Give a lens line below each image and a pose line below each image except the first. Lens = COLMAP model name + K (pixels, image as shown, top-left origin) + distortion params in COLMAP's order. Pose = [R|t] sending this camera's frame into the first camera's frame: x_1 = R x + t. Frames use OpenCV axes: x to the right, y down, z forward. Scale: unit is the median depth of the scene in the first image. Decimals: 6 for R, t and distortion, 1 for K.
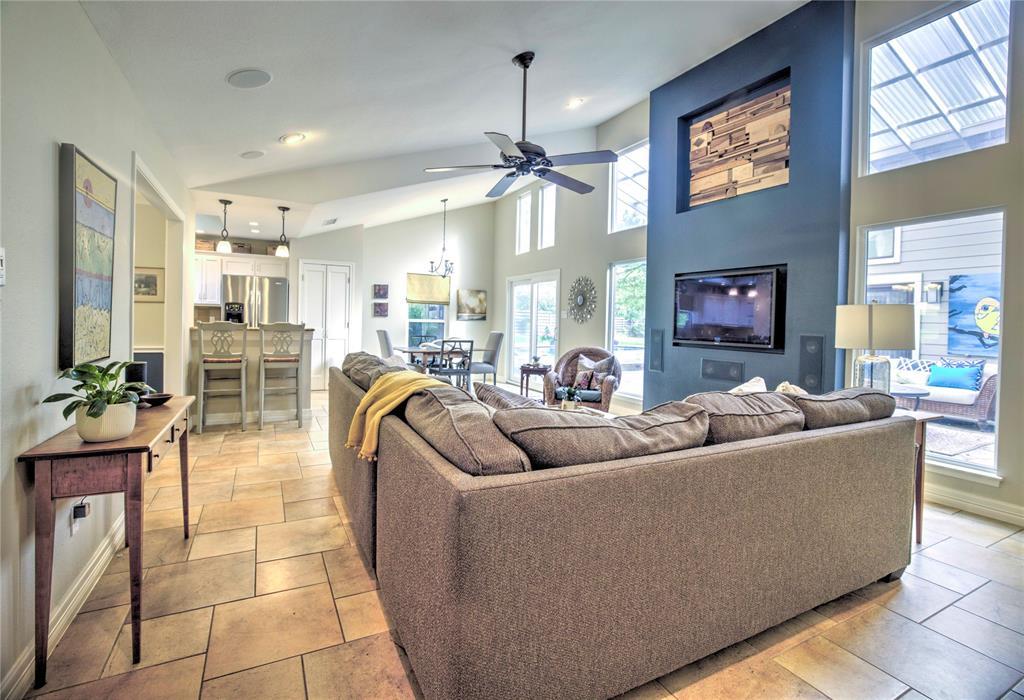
lens RADIAL K [[471.0, 0, 502.3], [0, 471.0, 332.6], [0, 0, 1]] dist [-0.002718, -0.000144]
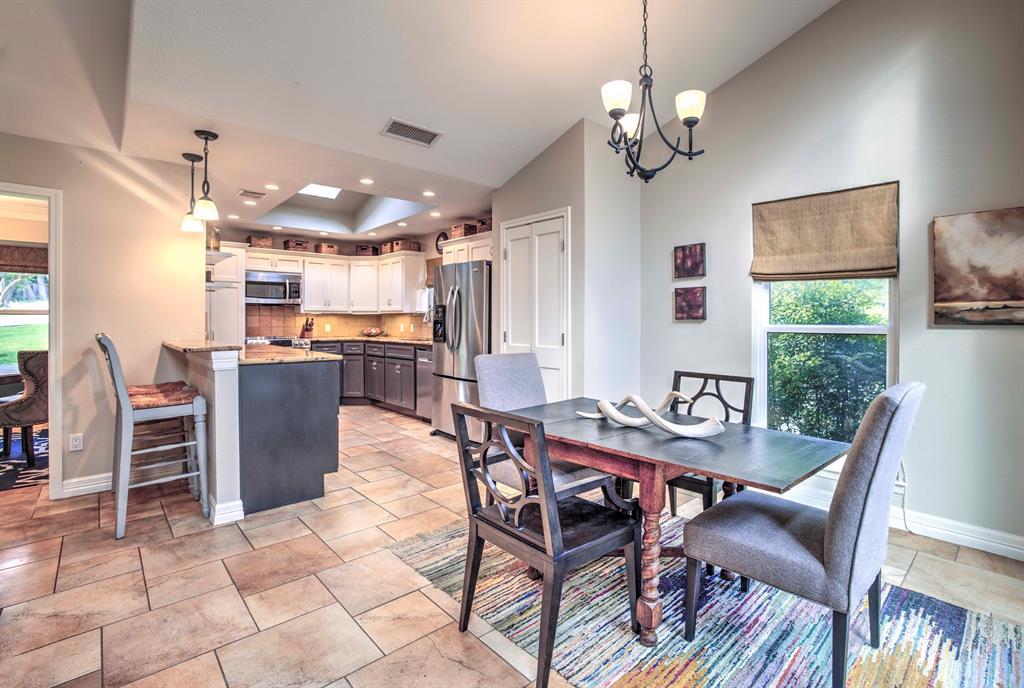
lens RADIAL K [[477.3, 0, 544.9], [0, 477.3, 324.7], [0, 0, 1]] dist [-0.041552, 0.000099]
pose [[0.291875, -0.012593, -0.956374, 0.130605], [-0.016670, 0.999694, -0.018251, -0.022754], [0.956311, 0.021269, 0.291576, 0.865750]]
